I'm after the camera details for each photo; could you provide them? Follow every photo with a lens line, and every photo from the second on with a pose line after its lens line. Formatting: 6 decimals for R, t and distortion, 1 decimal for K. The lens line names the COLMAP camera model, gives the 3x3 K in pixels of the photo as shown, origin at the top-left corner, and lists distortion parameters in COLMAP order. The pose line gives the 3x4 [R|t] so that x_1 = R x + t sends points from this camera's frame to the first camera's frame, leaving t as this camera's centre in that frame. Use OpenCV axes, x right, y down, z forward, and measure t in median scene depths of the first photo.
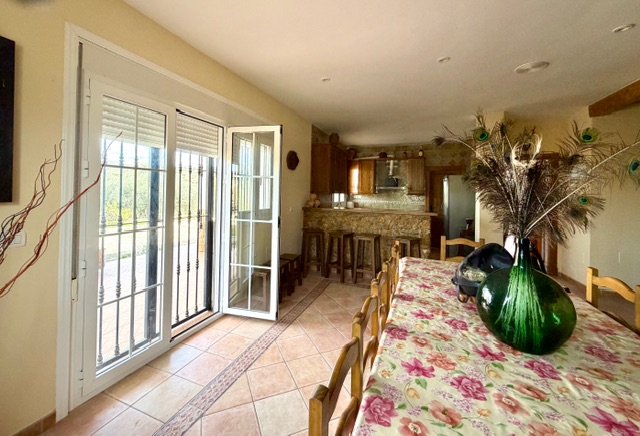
lens RADIAL K [[259.6, 0, 311.6], [0, 259.6, 190.3], [0, 0, 1]] dist [0.001643, -0.000137]
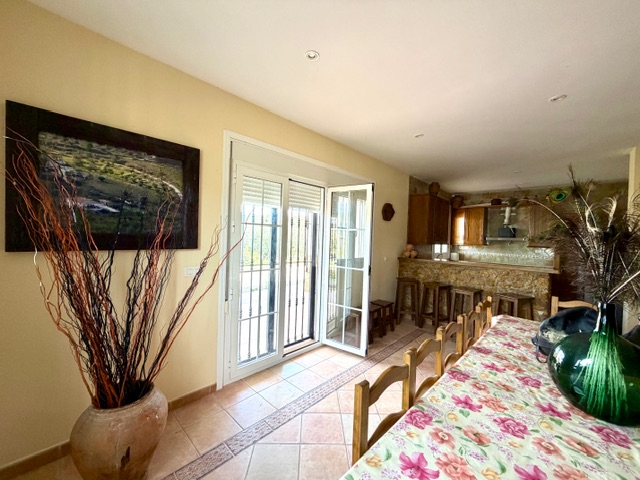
lens RADIAL K [[254.2, 0, 318.8], [0, 254.2, 239.4], [0, 0, 1]] dist [0.000732, -0.000197]
pose [[0.931493, 0.015080, -0.363447, 0.068166], [-0.012703, 0.999879, 0.008930, -0.018420], [0.363538, -0.003701, 0.931572, -0.105675]]
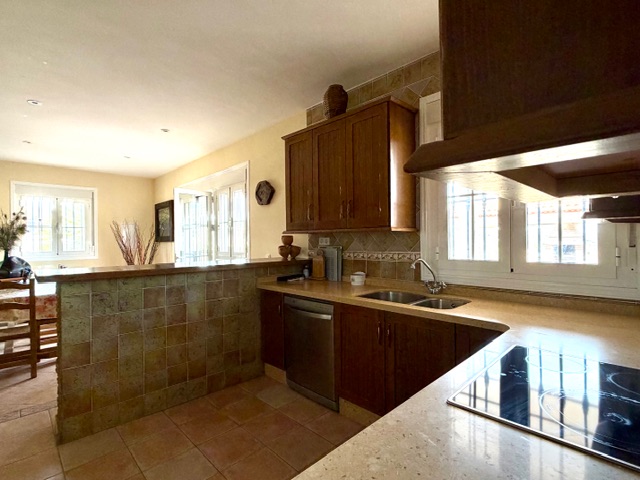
lens RADIAL K [[301.3, 0, 320.0], [0, 301.3, 240.0], [0, 0, 1]] dist [-0.002990, -0.000659]
pose [[-0.383048, -0.010014, -0.923674, 1.058645], [0.010723, 0.999826, -0.015286, 0.056495], [0.923666, -0.015760, -0.382874, 2.337289]]
